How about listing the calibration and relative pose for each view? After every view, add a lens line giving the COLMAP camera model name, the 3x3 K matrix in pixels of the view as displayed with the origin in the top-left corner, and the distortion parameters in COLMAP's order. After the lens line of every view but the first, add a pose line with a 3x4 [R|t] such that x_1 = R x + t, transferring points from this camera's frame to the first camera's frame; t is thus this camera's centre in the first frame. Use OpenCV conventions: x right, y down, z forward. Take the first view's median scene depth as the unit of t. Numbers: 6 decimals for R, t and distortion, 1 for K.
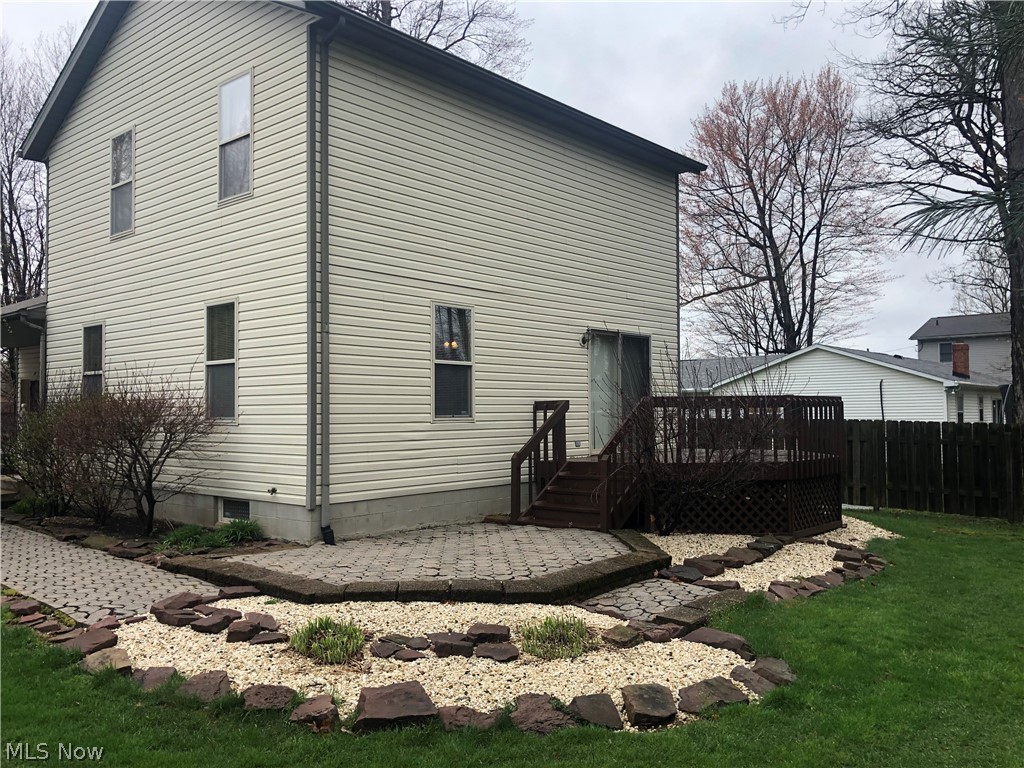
lens RADIAL K [[835.7, 0, 510.0], [0, 835.7, 379.2], [0, 0, 1]] dist [0.026579, -0.035893]
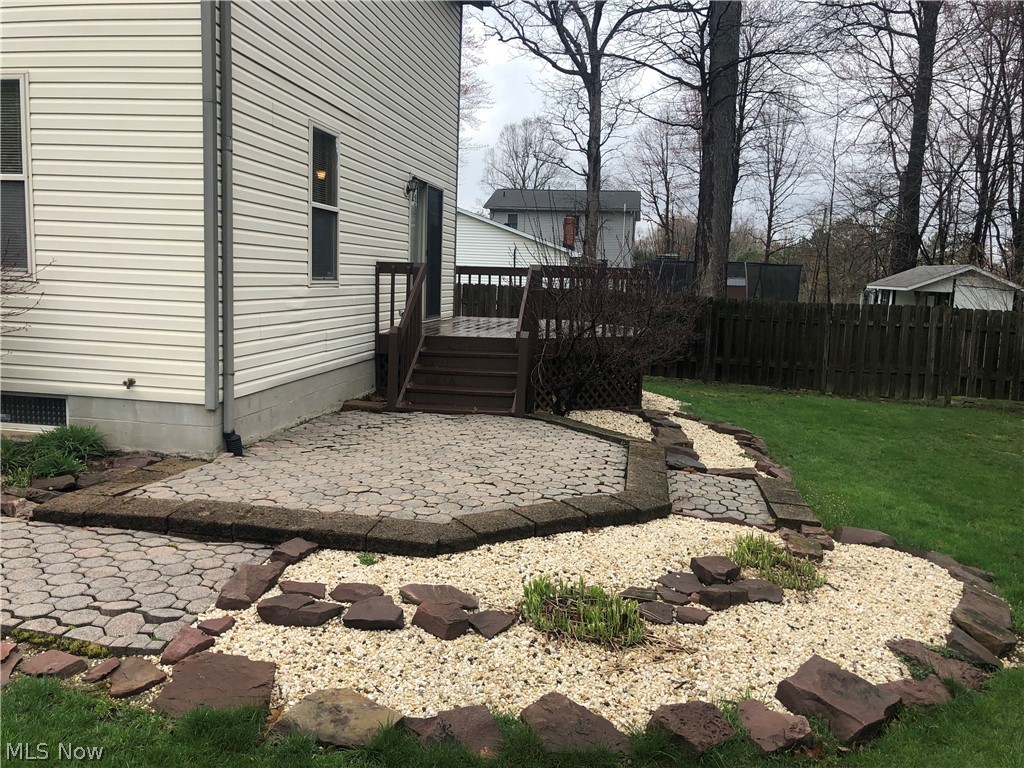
lens RADIAL K [[835.7, 0, 512.7], [0, 835.7, 387.8], [0, 0, 1]] dist [0.026579, -0.035893]
pose [[0.851378, -0.030348, 0.523674, -0.351665], [-0.066061, 0.984173, 0.164436, 0.005483], [-0.520376, -0.174592, 0.835898, 0.259244]]
